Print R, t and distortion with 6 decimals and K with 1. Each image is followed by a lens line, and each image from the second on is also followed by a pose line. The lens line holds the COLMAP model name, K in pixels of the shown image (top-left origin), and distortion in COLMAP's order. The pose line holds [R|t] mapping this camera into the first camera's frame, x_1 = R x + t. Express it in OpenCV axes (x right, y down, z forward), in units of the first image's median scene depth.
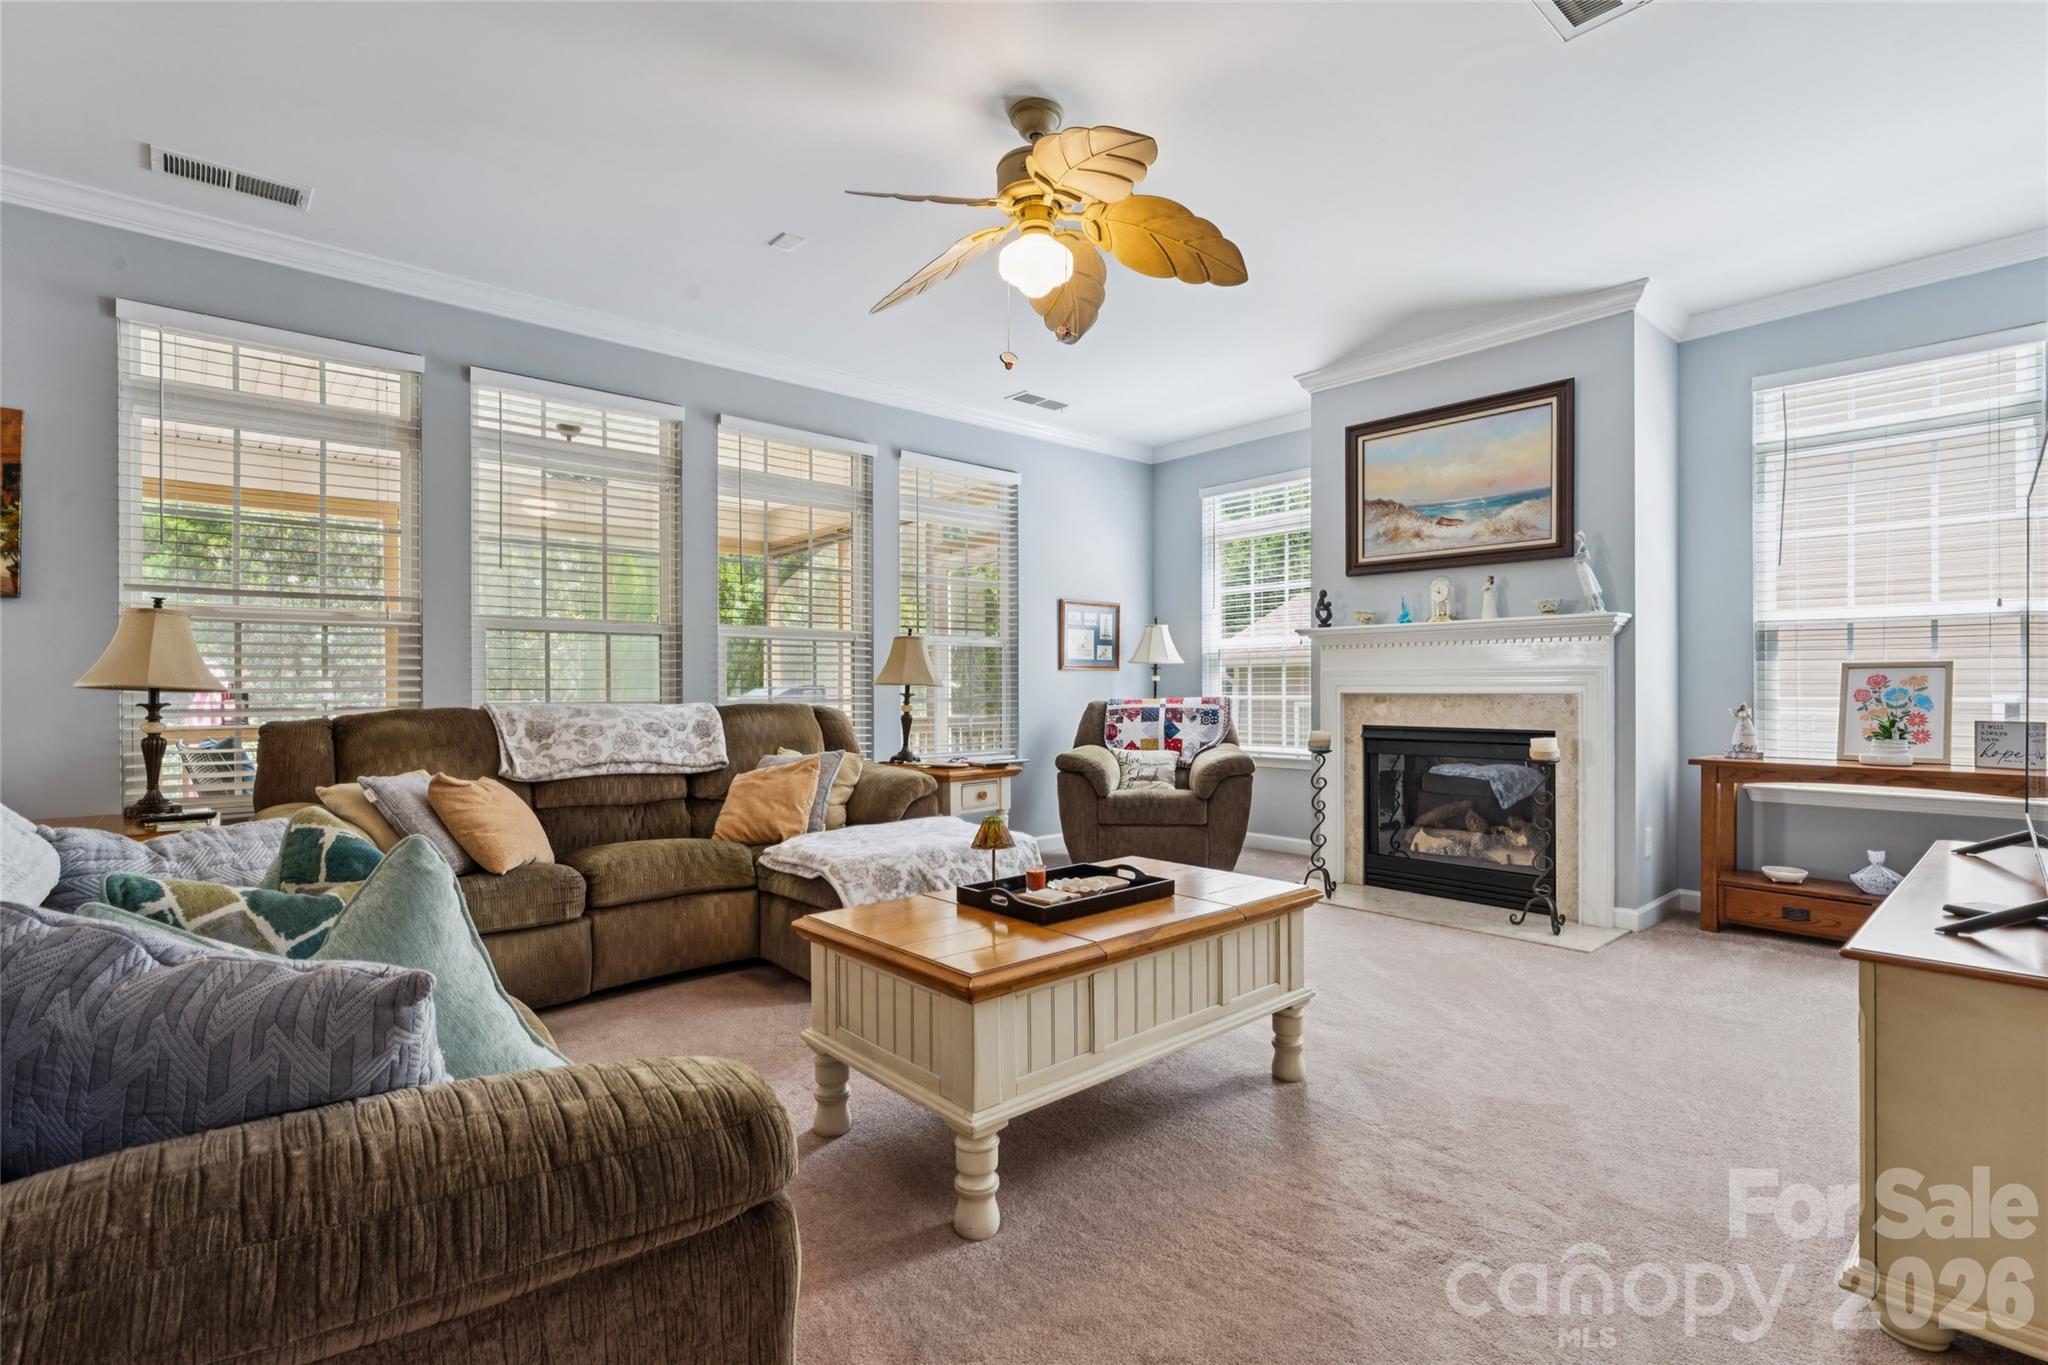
lens RADIAL K [[945.9, 0, 1022.5], [0, 945.9, 685.5], [0, 0, 1]] dist [-0.005182, -0.000488]
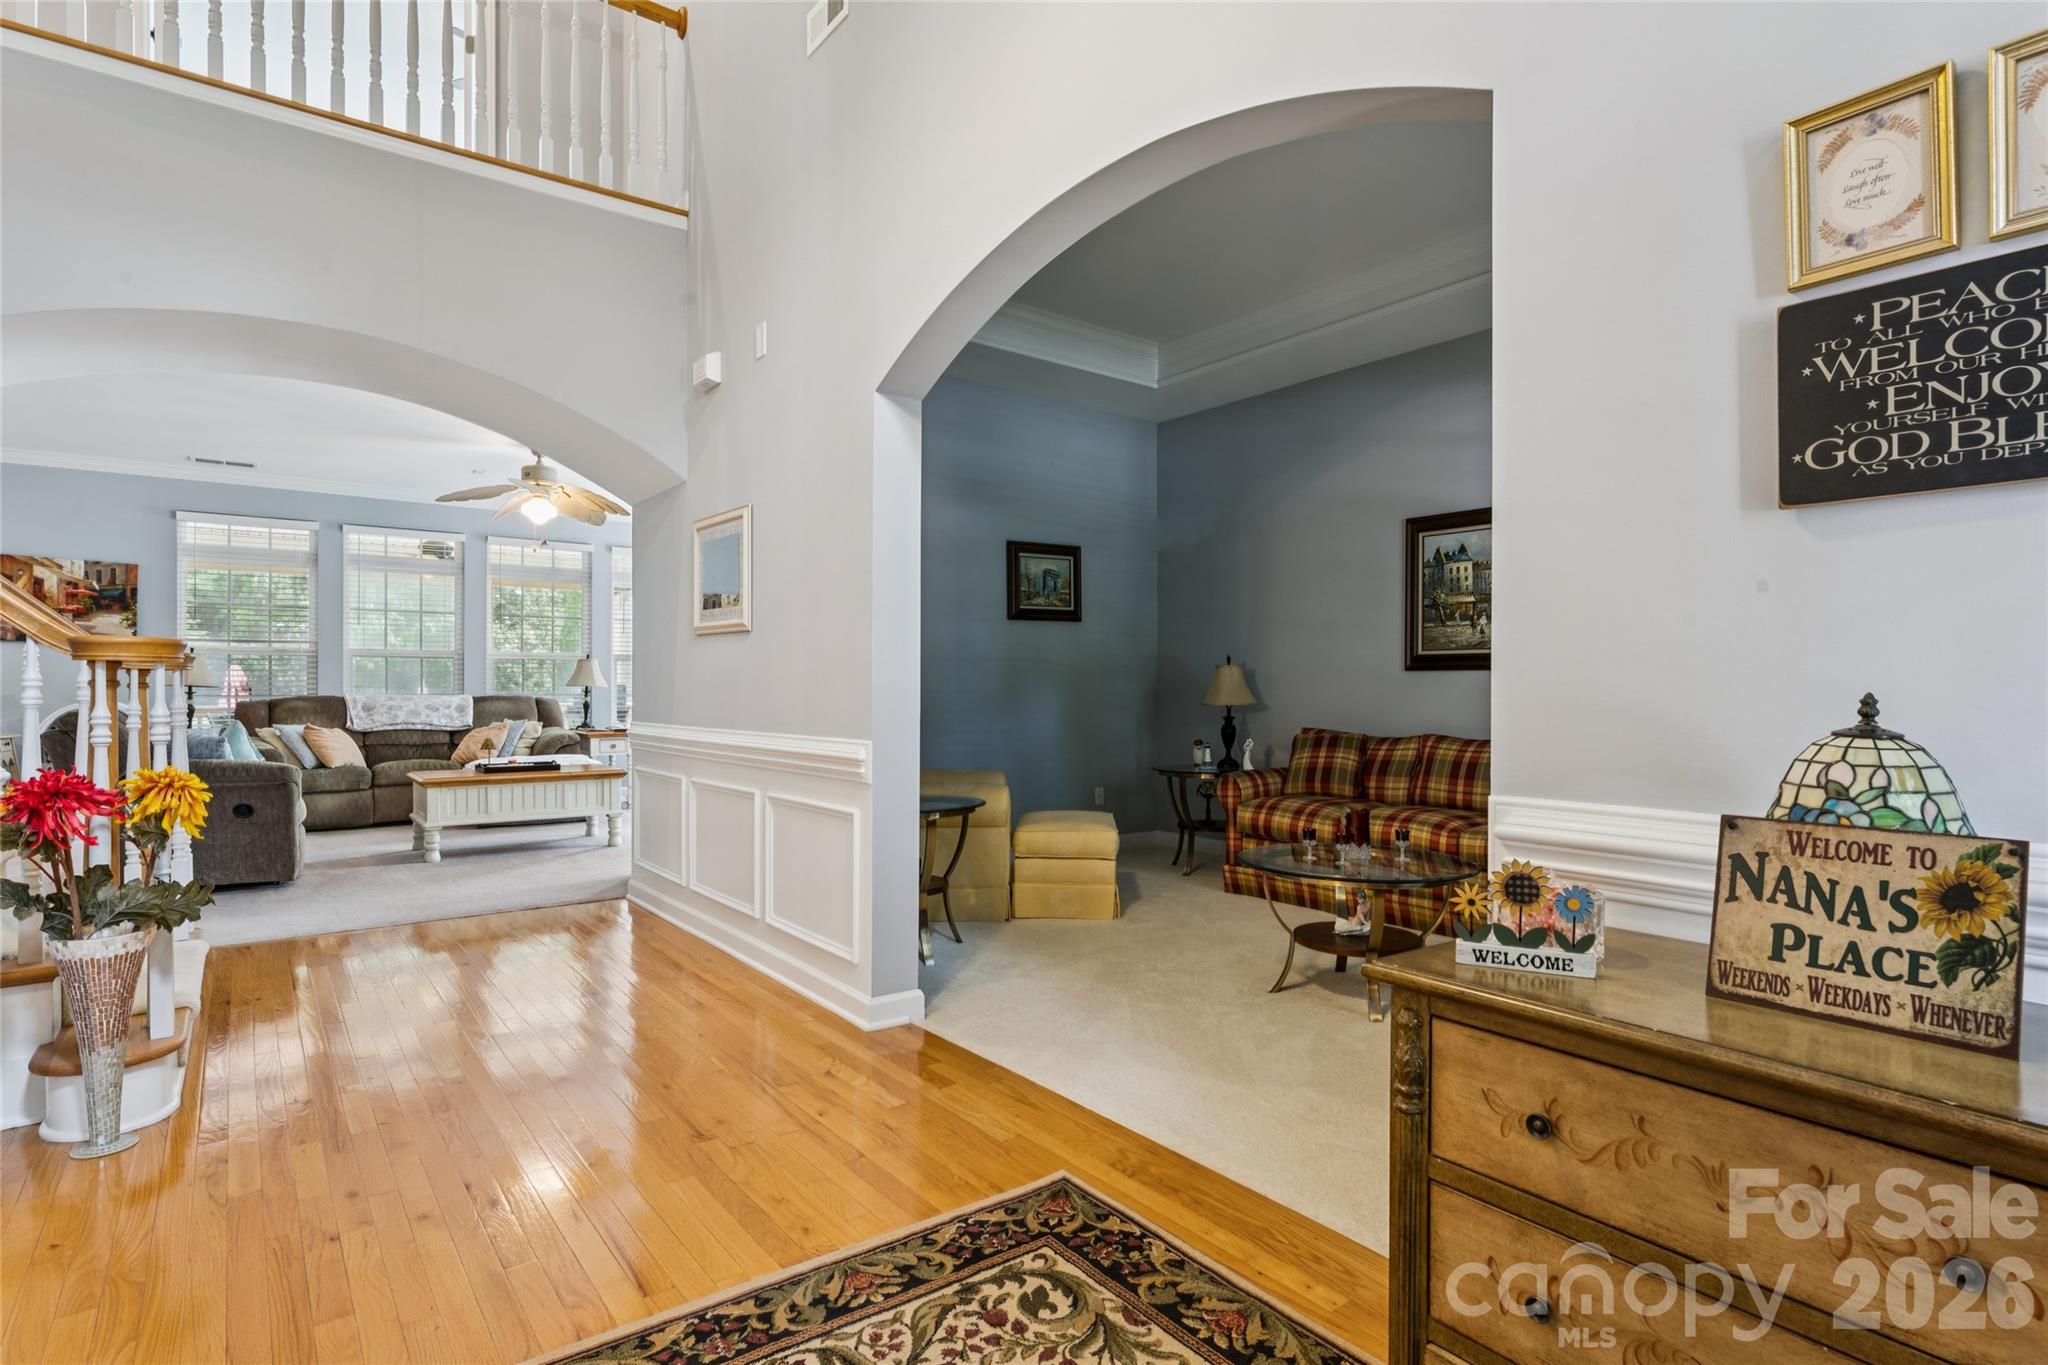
lens RADIAL K [[1046.9, 0, 1025.9], [0, 1046.9, 681.7], [0, 0, 1]] dist [0.001979, 0.000900]
pose [[0.996453, 0.007457, -0.083822, 1.105255], [-0.007548, 0.999971, -0.000762, -0.016748], [0.083814, 0.001392, 0.996480, -1.152455]]
